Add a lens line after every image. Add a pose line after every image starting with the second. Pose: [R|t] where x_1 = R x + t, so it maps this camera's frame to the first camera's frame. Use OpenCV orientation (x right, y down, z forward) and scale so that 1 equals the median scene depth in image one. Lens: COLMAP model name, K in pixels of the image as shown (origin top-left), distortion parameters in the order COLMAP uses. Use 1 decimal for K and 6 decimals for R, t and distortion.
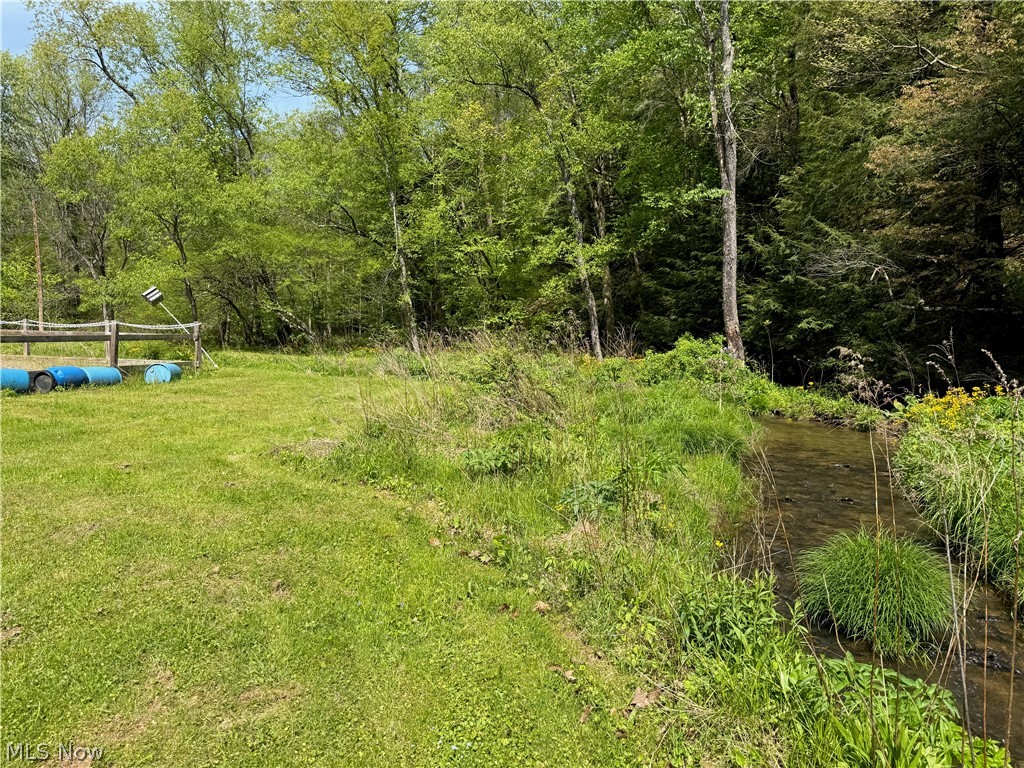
lens RADIAL K [[706.6, 0, 498.4], [0, 706.6, 381.9], [0, 0, 1]] dist [0.040175, -0.056442]
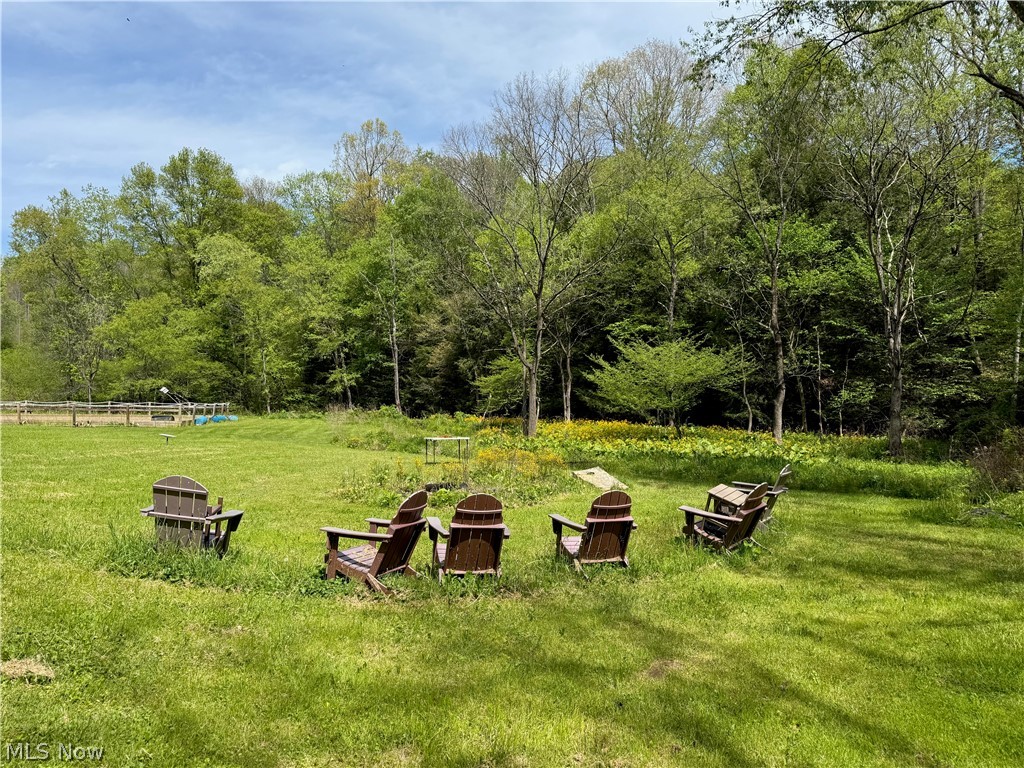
lens RADIAL K [[706.6, 0, 522.2], [0, 706.6, 386.9], [0, 0, 1]] dist [0.040175, -0.056442]
pose [[0.872549, -0.001242, 0.488525, -0.815414], [0.040844, 0.996681, -0.070417, 0.114194], [-0.486817, 0.081395, 0.869704, -2.271919]]
